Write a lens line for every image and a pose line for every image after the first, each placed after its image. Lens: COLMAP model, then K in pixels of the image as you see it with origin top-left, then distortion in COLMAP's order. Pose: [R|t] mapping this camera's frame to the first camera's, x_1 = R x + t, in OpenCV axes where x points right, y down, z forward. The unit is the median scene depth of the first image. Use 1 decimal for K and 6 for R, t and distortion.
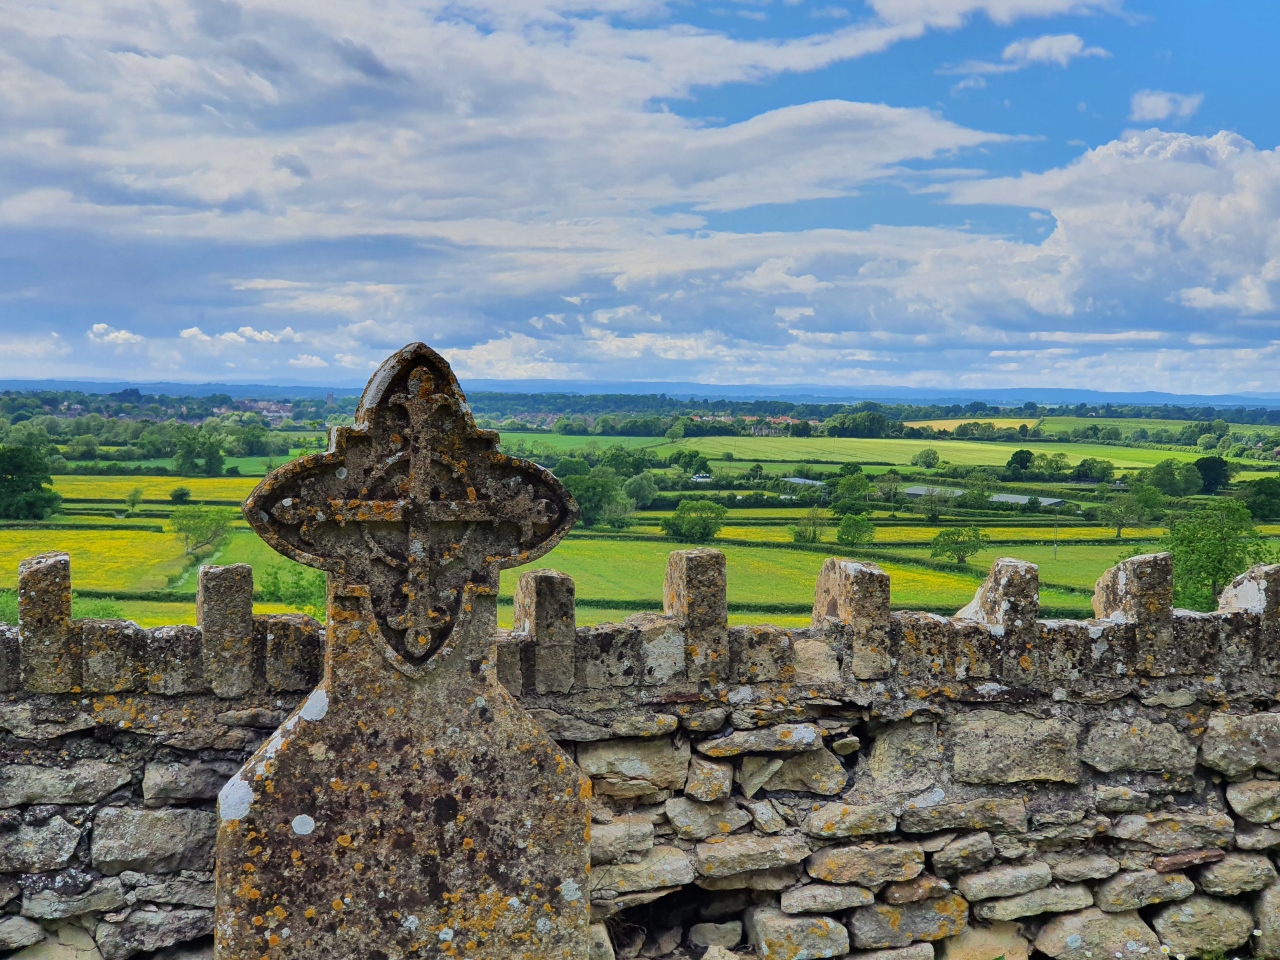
lens RADIAL K [[1941.5, 0, 672.9], [0, 1941.5, 481.3], [0, 0, 1]] dist [0.223491, -0.700811]
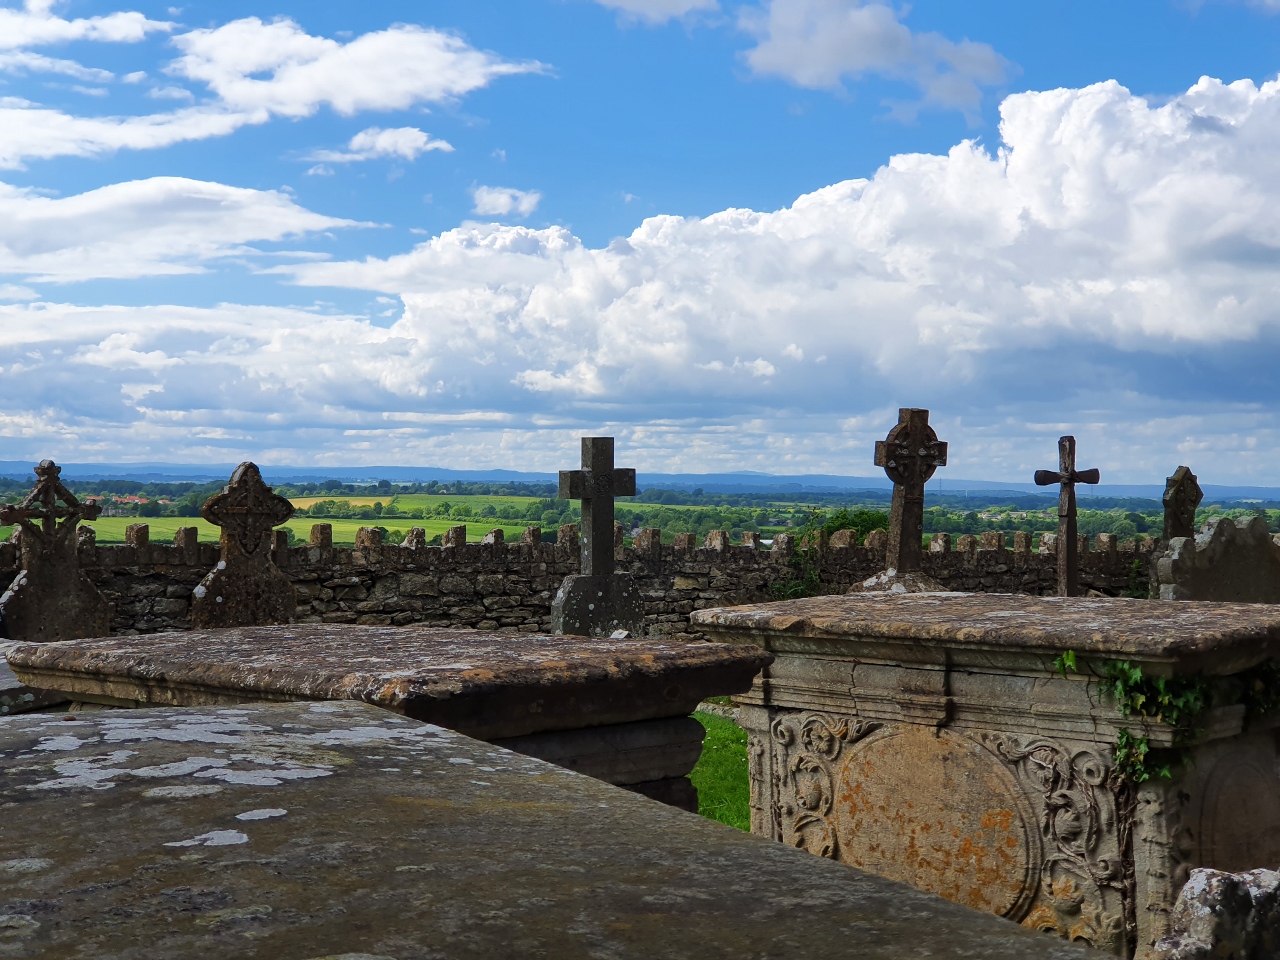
lens RADIAL K [[1941.5, 0, 672.9], [0, 1941.5, 481.3], [0, 0, 1]] dist [0.223491, -0.700811]
pose [[0.946676, -0.006540, 0.322120, -0.451934], [0.019426, 0.999134, -0.036806, 0.089415], [-0.321600, 0.041101, 0.945983, -2.133058]]
